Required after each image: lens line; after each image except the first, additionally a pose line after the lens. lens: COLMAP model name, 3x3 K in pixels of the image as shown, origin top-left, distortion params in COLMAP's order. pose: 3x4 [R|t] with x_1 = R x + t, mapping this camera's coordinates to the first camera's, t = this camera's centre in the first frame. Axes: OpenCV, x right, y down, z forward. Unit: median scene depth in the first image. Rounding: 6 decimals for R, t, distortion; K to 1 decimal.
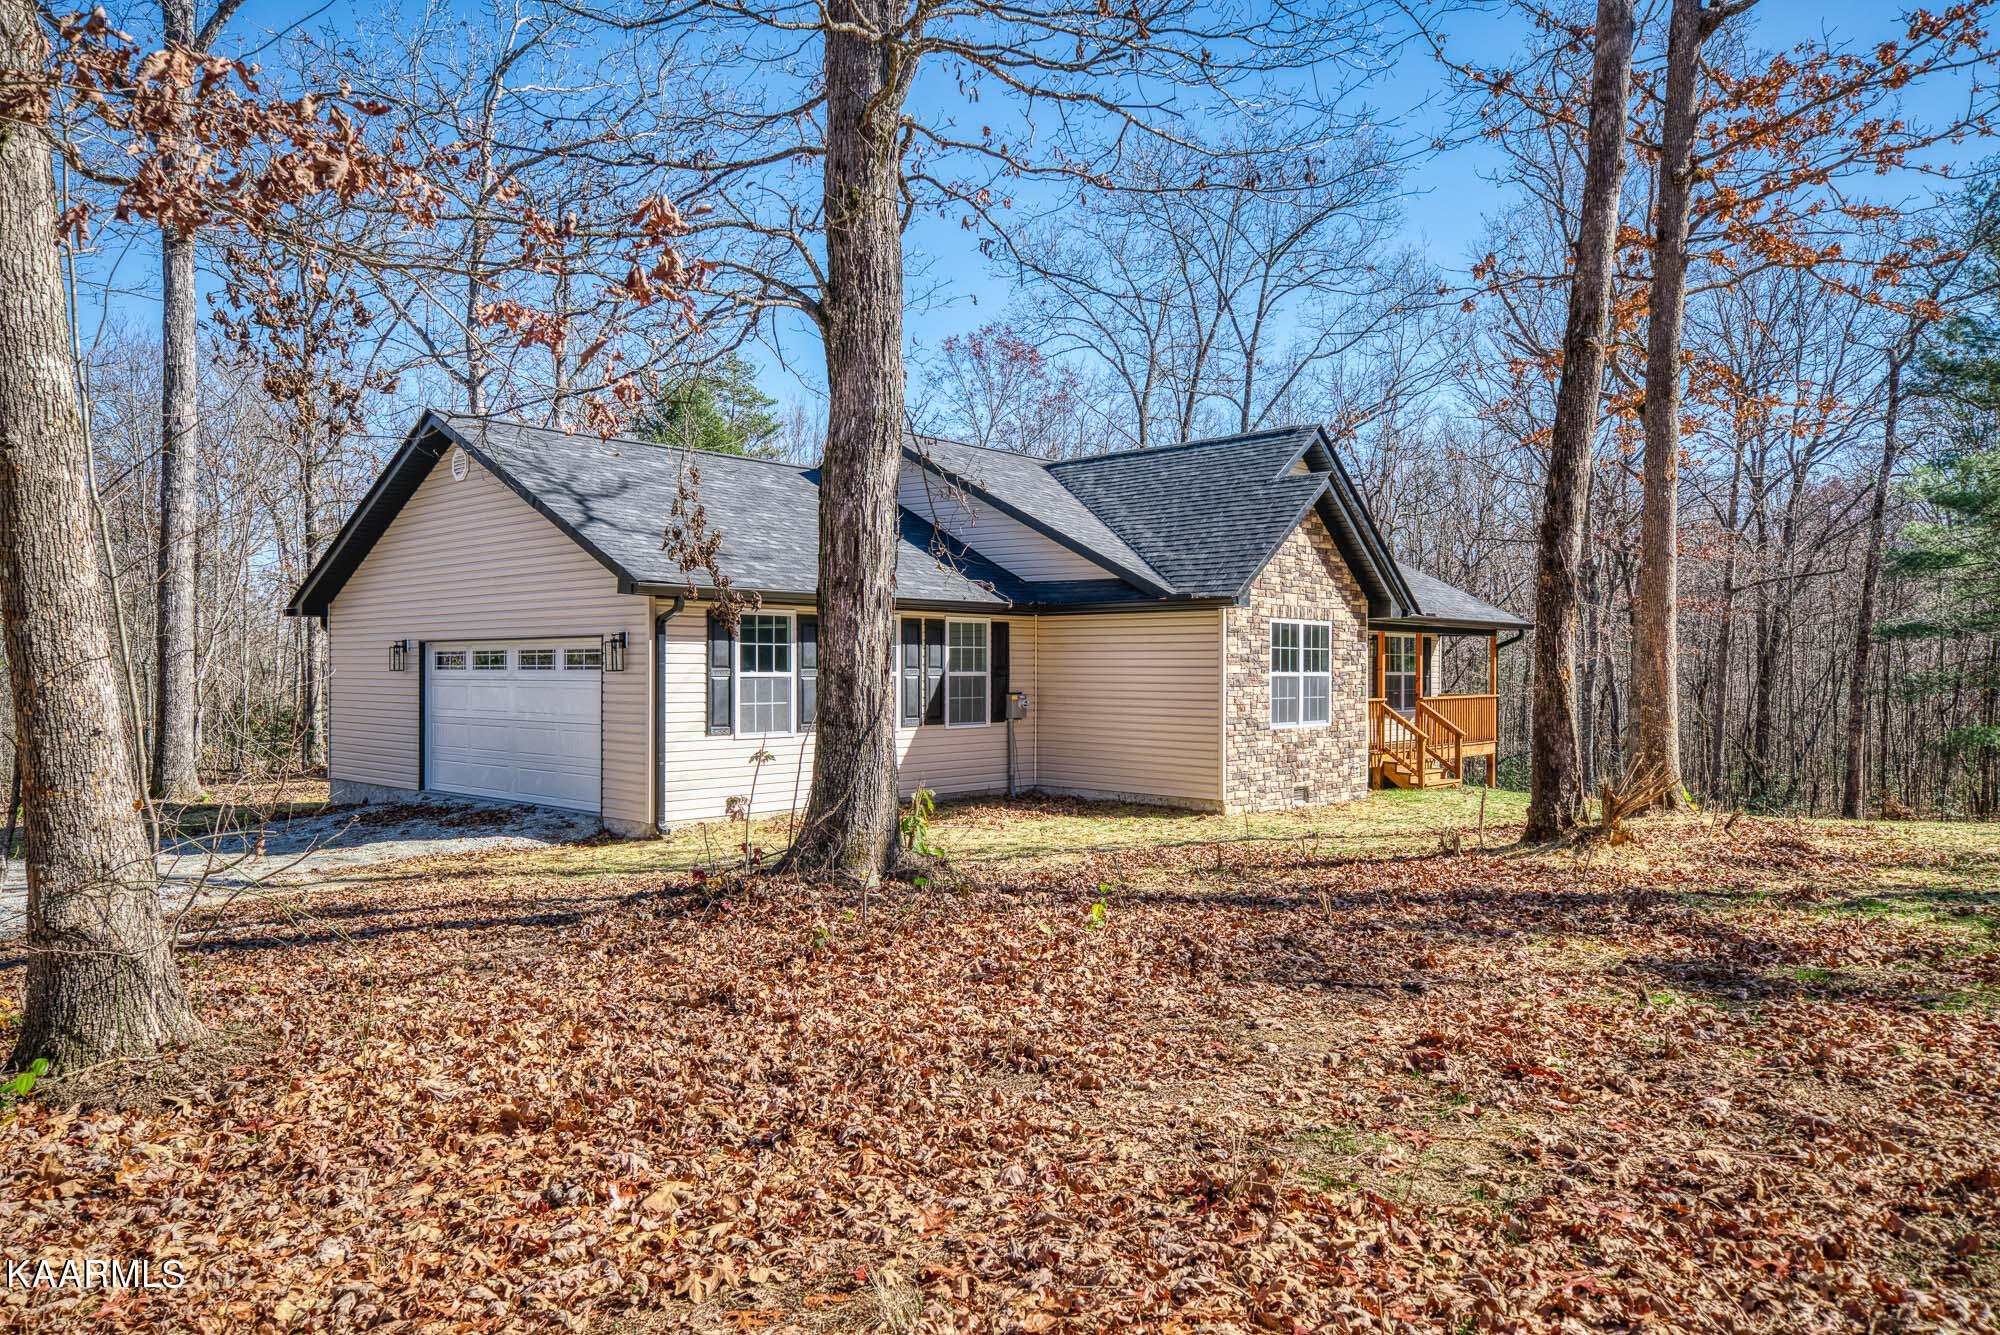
lens RADIAL K [[1366.9, 0, 1000.0], [0, 1366.9, 667.5], [0, 0, 1]] dist [0.000375, 0.000539]
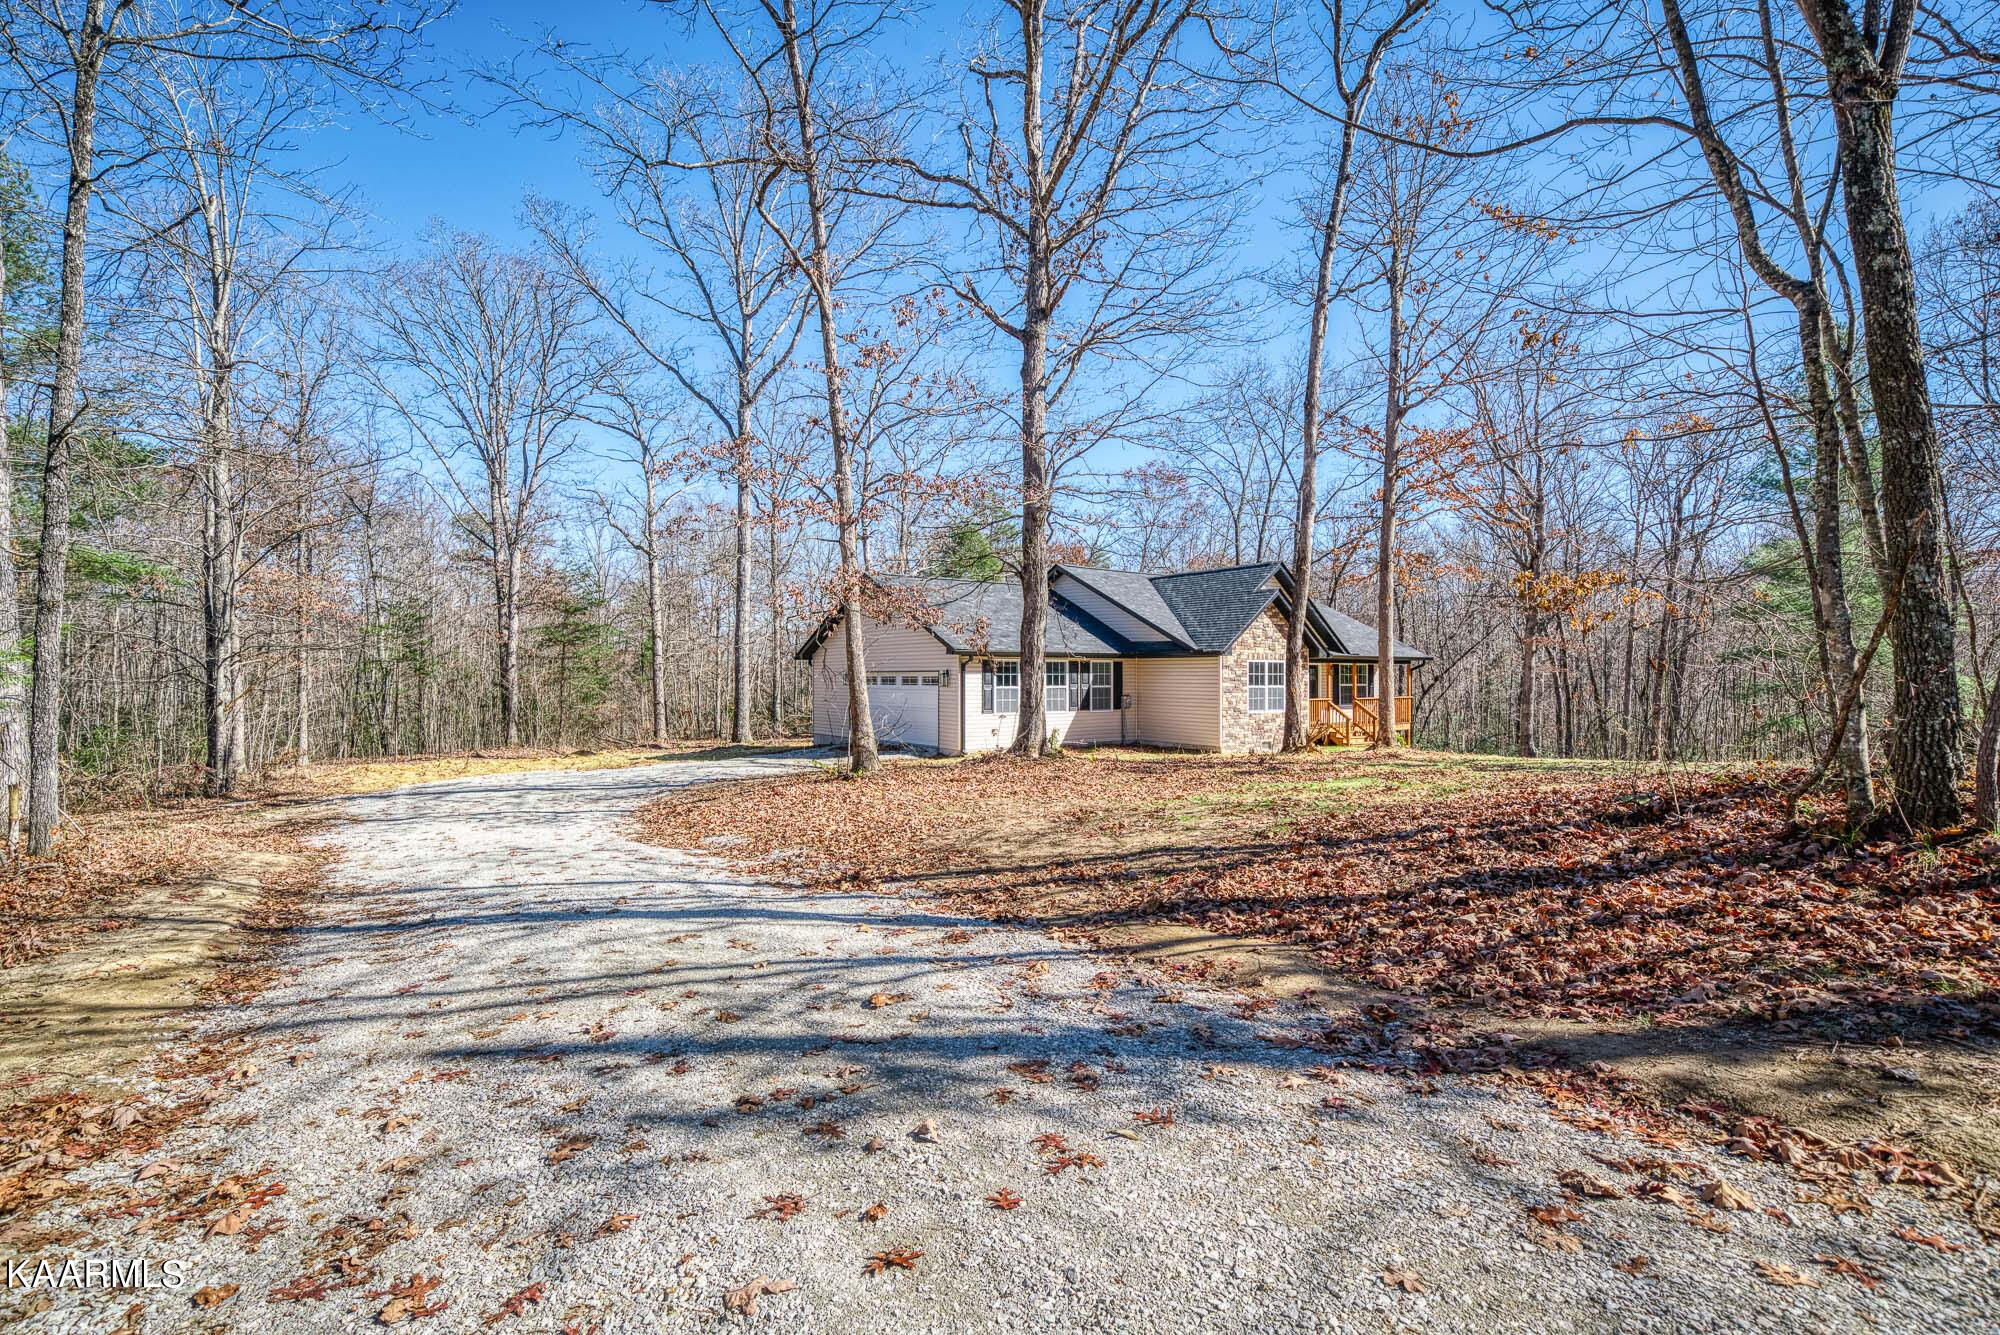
lens RADIAL K [[967.1, 0, 1000.0], [0, 967.1, 667.5], [0, 0, 1]] dist [0.001186, 0.000026]
pose [[0.982907, -0.002361, -0.184087, 0.110341], [0.001055, 0.999974, -0.007191, -0.016014], [0.184099, 0.006874, 0.982884, -0.570874]]
